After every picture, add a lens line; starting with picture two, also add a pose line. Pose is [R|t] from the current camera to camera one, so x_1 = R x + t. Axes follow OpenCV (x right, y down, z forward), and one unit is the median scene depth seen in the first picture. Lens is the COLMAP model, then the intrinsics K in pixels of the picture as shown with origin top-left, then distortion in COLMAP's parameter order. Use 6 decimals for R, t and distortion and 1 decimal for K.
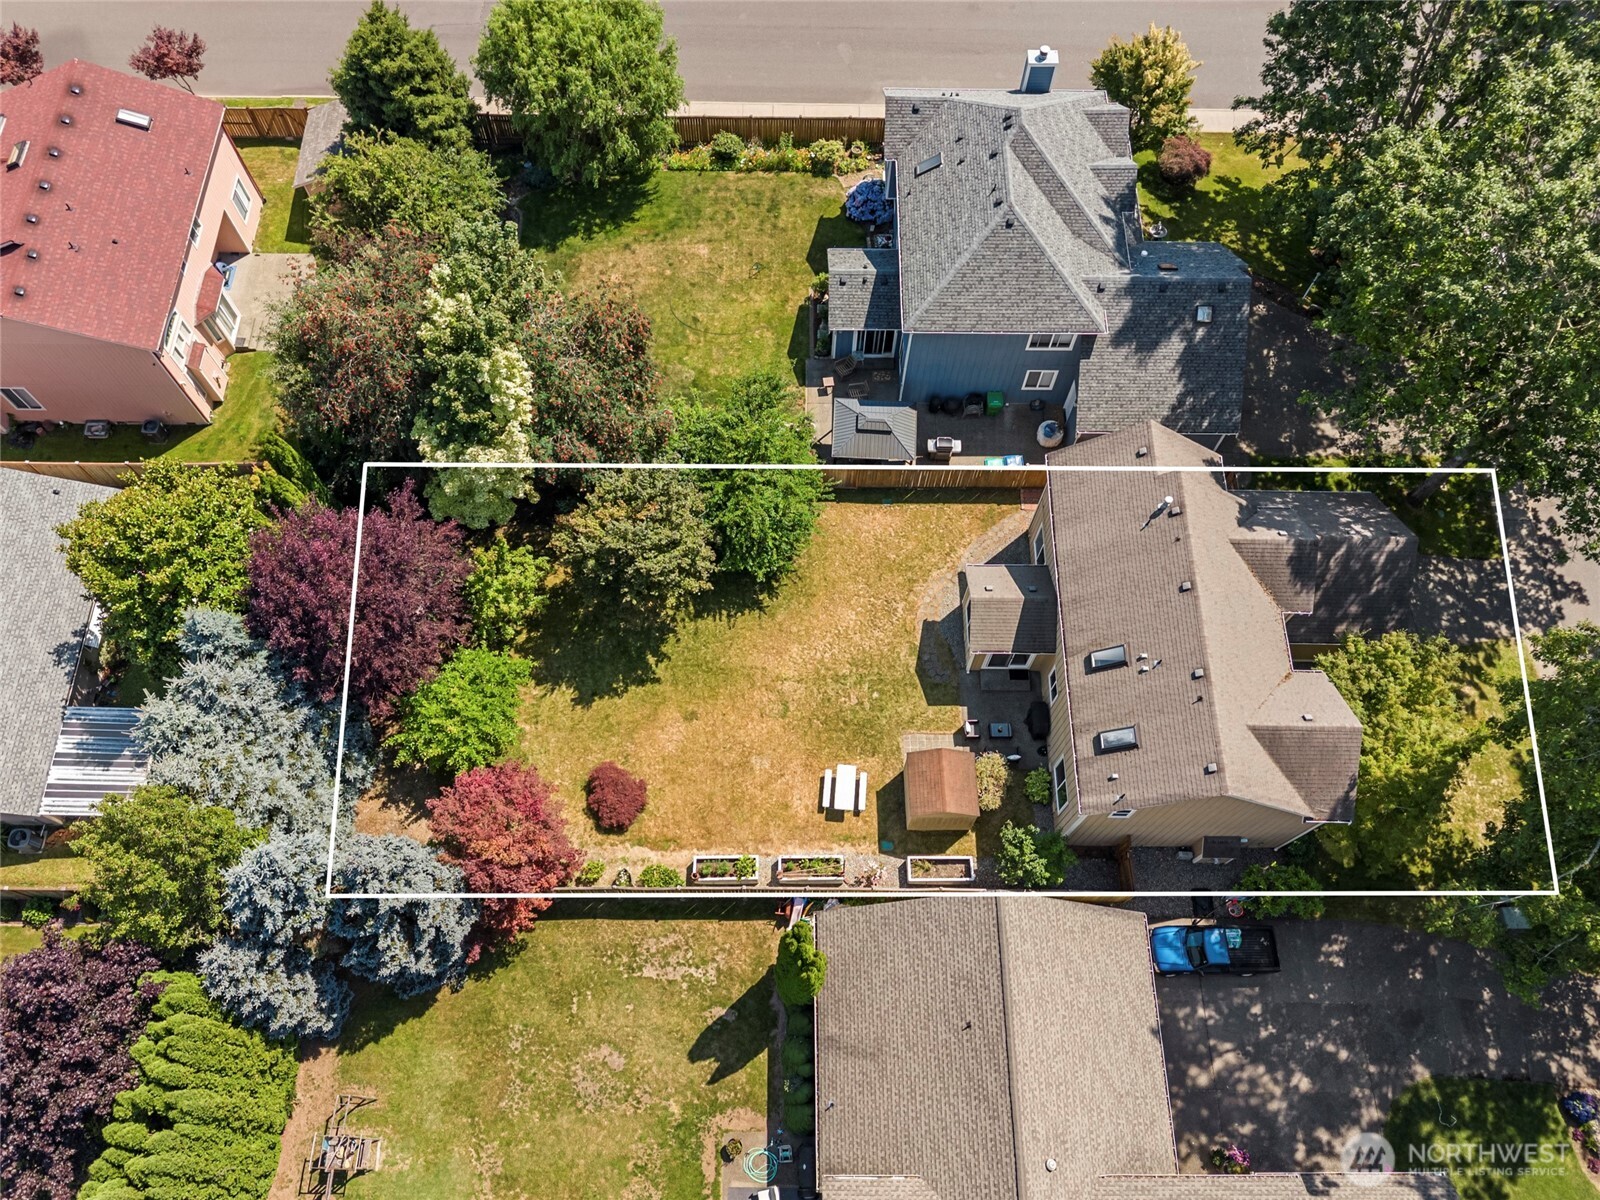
lens RADIAL K [[1100.5, 0, 825.4], [0, 1100.5, 645.6], [0, 0, 1]] dist [0.021404, -0.017763]
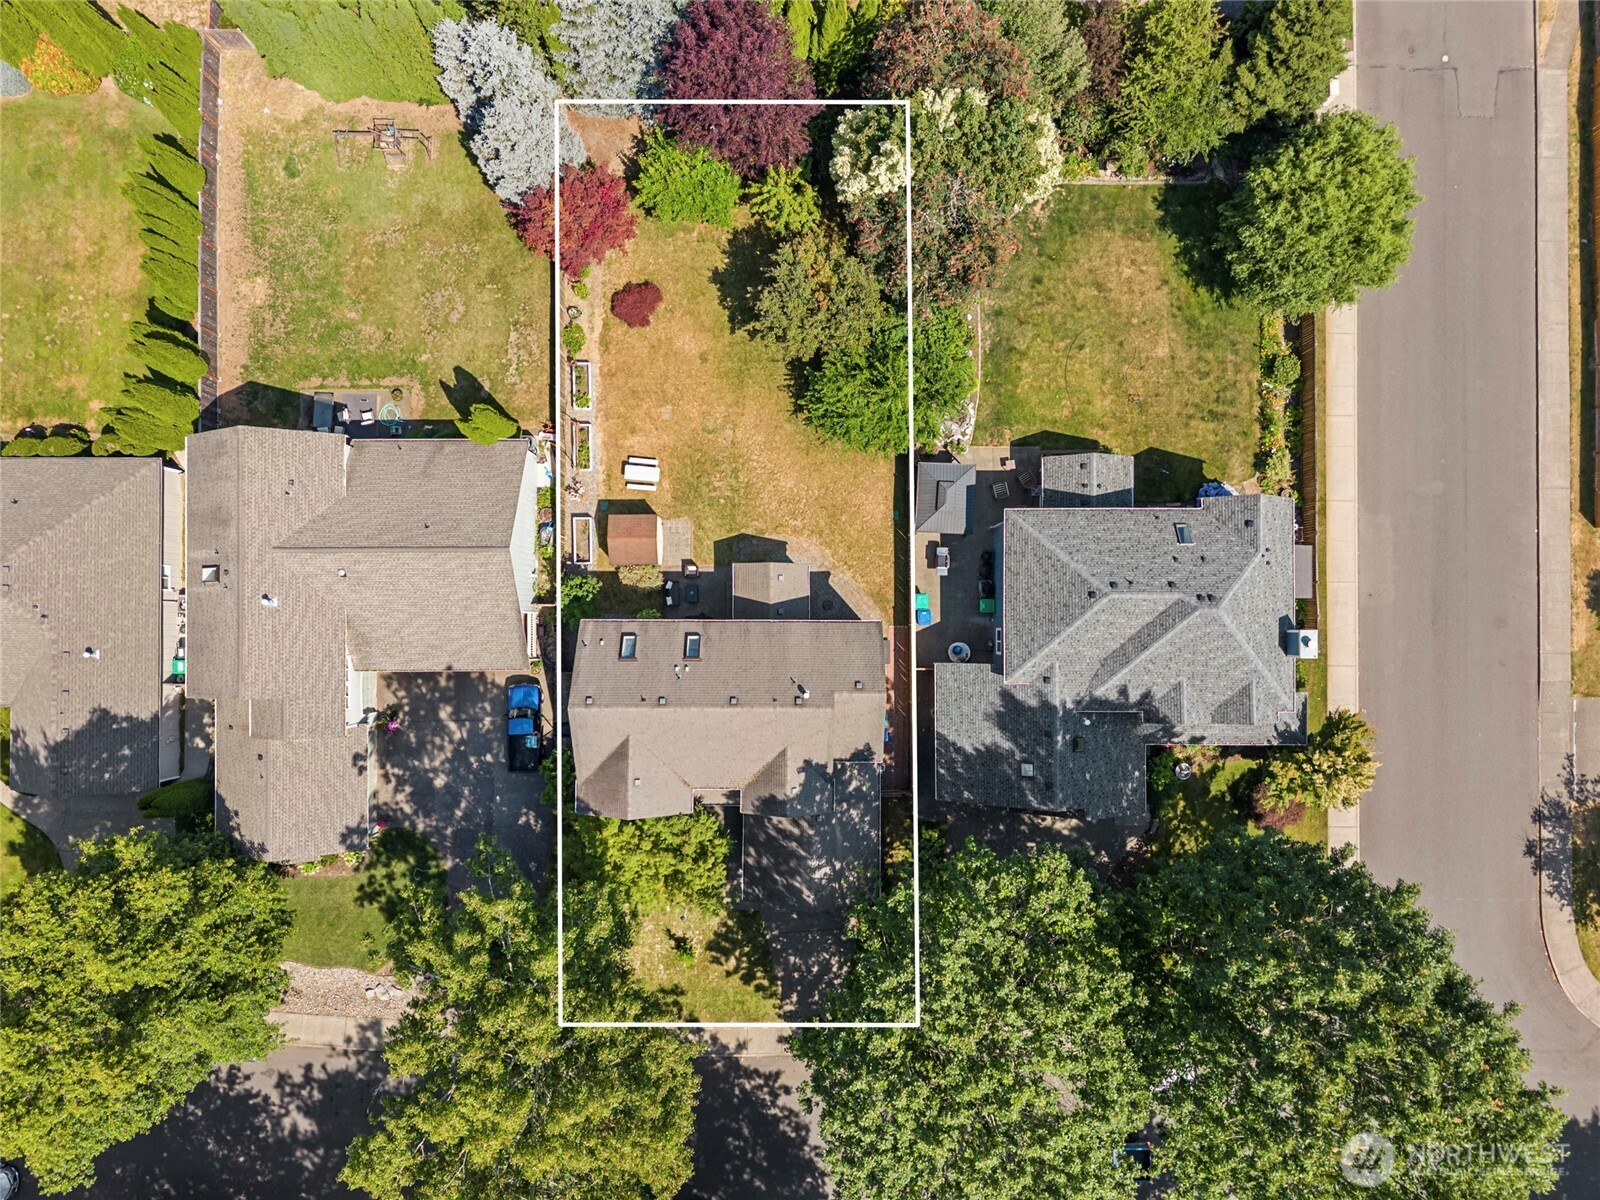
lens RADIAL K [[1100.5, 0, 825.4], [0, 1100.5, 645.6], [0, 0, 1]] dist [0.021404, -0.017763]
pose [[0.000033, 0.999814, -0.019300, 0.251503], [-0.927945, 0.007224, 0.372648, -0.572000], [0.372718, 0.017897, 0.927772, -0.162987]]
